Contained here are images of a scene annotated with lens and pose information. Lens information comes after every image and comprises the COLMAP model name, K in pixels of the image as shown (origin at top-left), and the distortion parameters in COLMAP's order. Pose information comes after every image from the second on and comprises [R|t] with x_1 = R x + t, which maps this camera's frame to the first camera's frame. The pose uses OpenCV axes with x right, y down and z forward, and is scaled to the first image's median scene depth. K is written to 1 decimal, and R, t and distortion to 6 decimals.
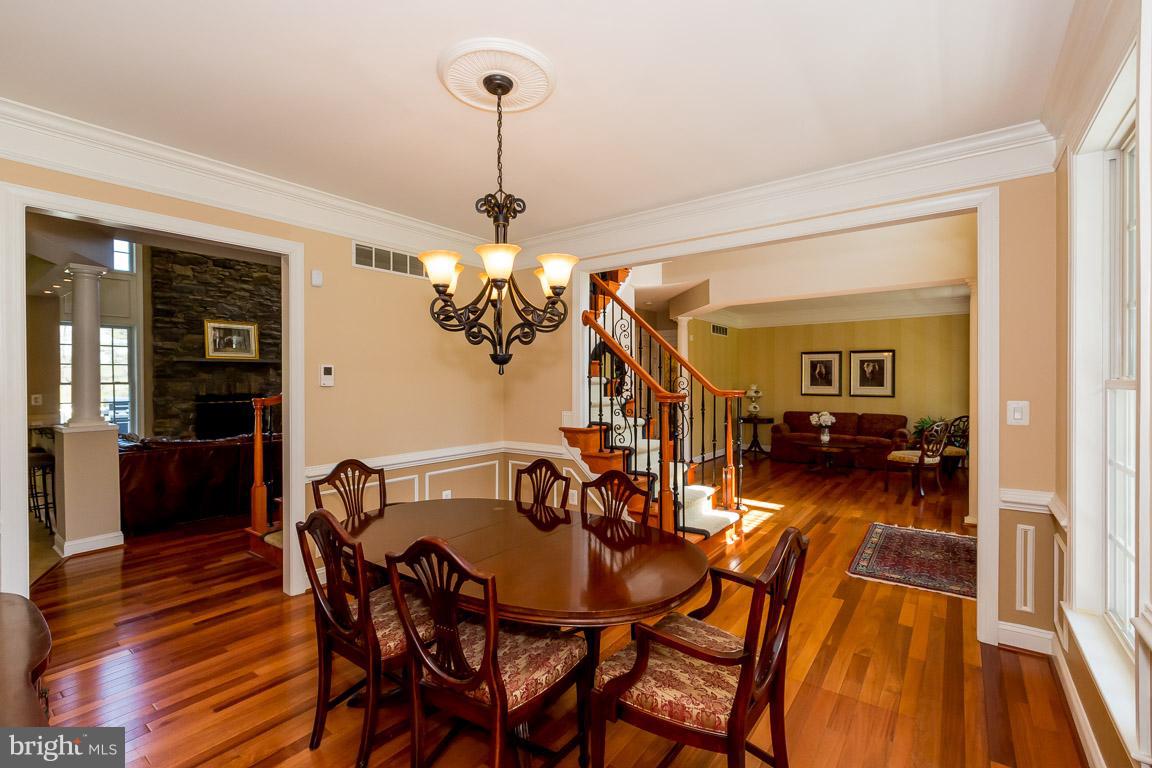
lens RADIAL K [[518.8, 0, 572.0], [0, 518.8, 383.8], [0, 0, 1]] dist [-0.000245, -0.000232]
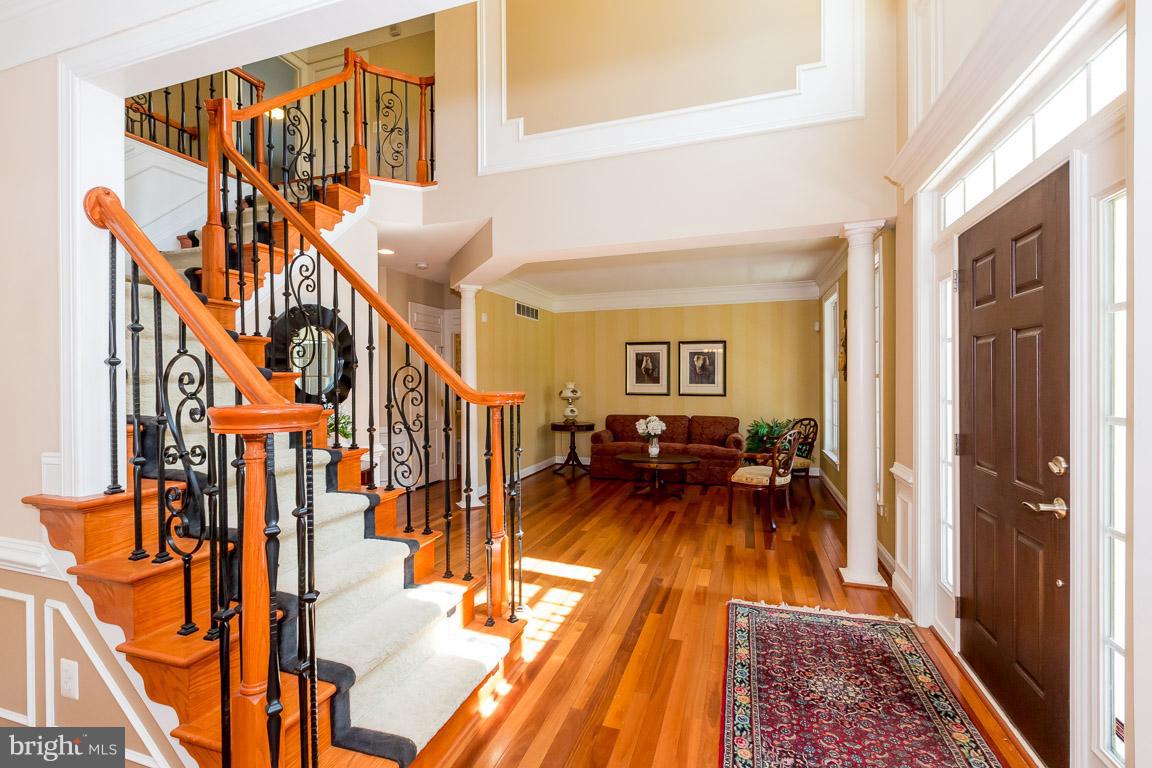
lens RADIAL K [[518.8, 0, 574.9], [0, 518.8, 381.9], [0, 0, 1]] dist [-0.000245, -0.000232]
pose [[0.950360, -0.004683, 0.311118, 0.167118], [0.005186, 0.999986, -0.000790, 0.002338], [-0.311110, 0.002364, 0.950371, 0.371708]]
